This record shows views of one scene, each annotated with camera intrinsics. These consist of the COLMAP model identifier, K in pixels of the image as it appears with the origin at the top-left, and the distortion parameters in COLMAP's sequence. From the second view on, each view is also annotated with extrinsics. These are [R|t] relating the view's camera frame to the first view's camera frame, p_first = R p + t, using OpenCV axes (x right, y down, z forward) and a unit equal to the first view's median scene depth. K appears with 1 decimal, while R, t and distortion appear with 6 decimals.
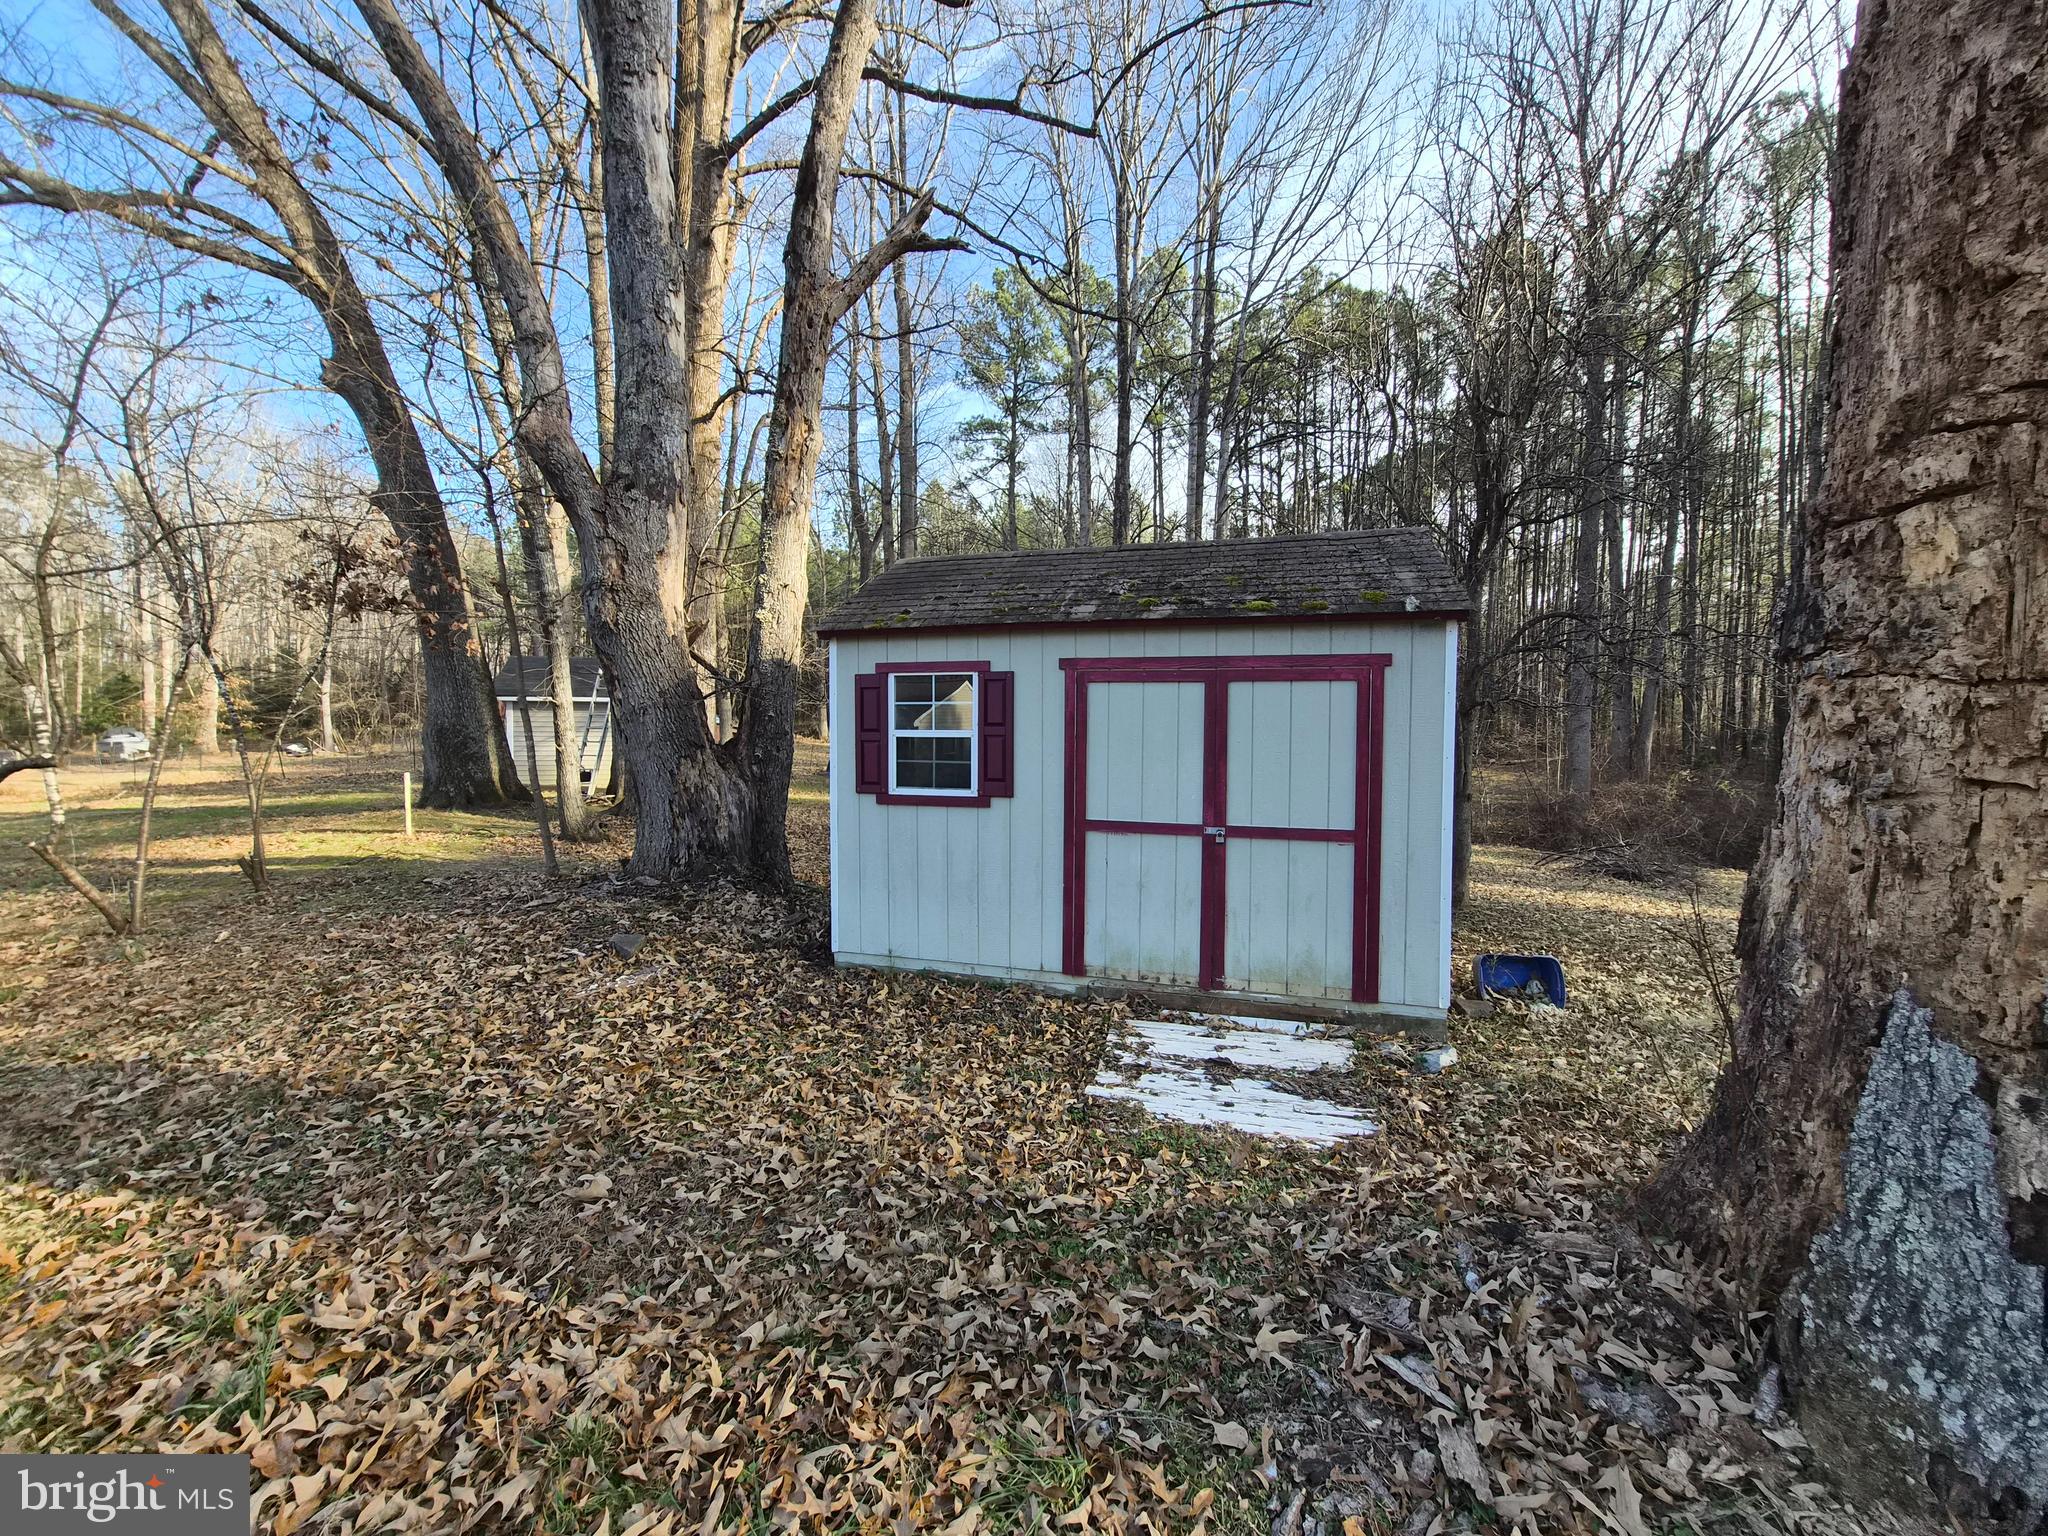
lens RADIAL K [[797.2, 0, 1027.2], [0, 797.2, 768.9], [0, 0, 1]] dist [0.002434, -0.000316]
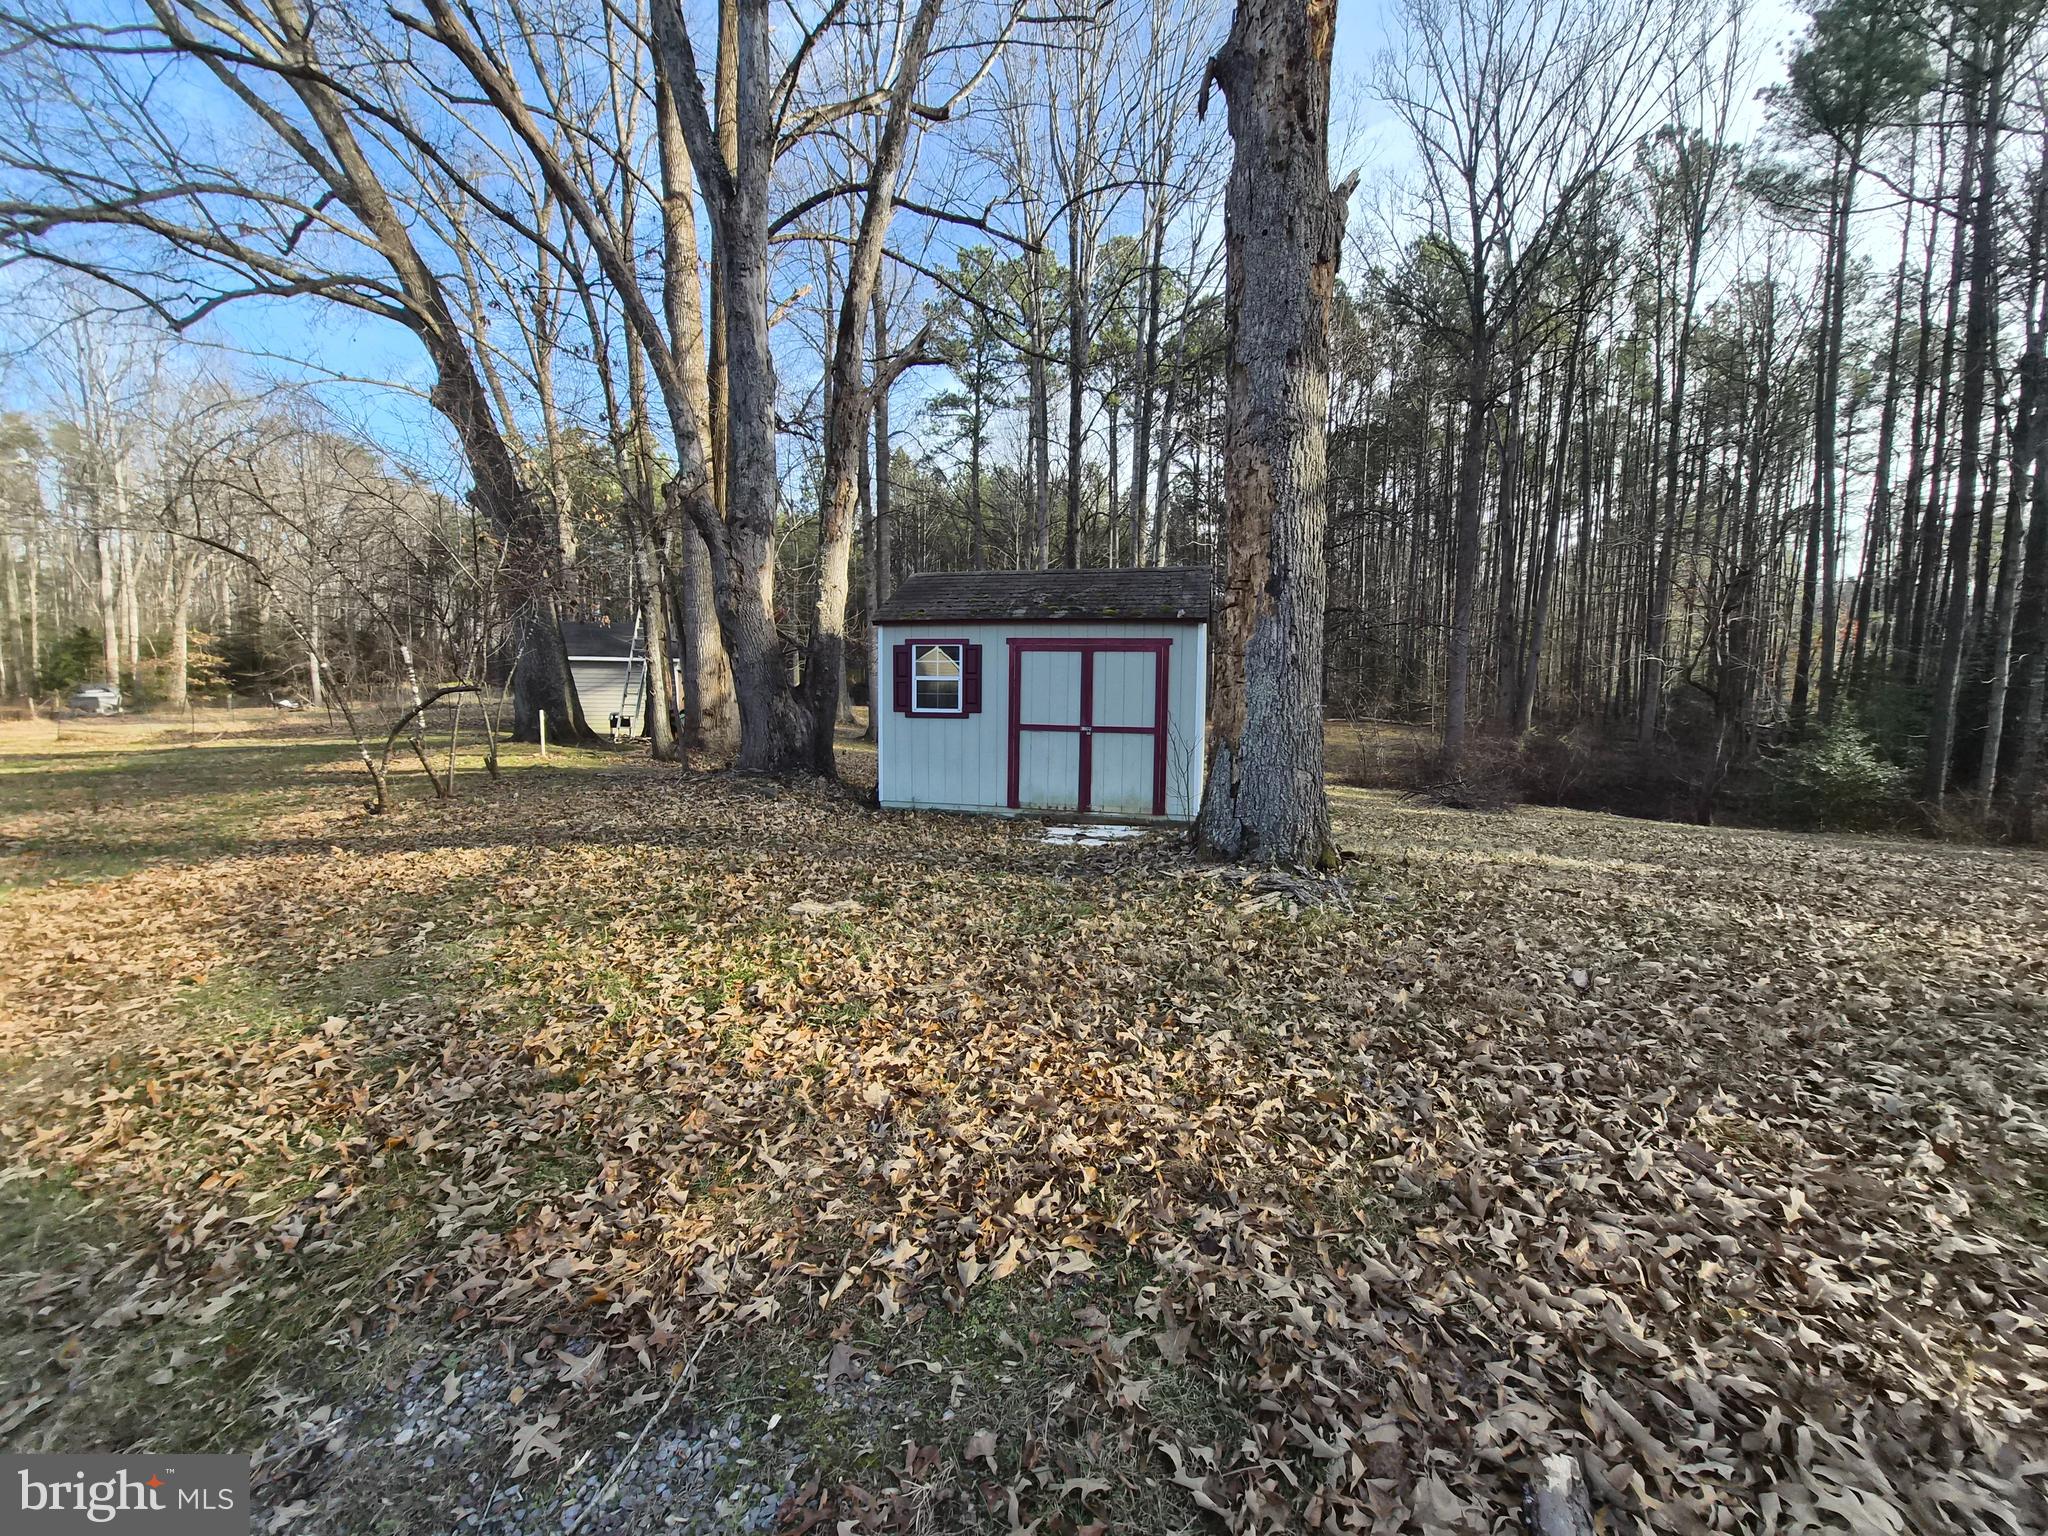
lens RADIAL K [[797.2, 0, 1024.2], [0, 797.2, 757.7], [0, 0, 1]] dist [0.002434, -0.000316]
pose [[0.998993, 0.004329, 0.044648, -0.000335], [-0.005649, 0.999549, 0.029485, 0.056105], [-0.044501, -0.029707, 0.998568, -0.568996]]
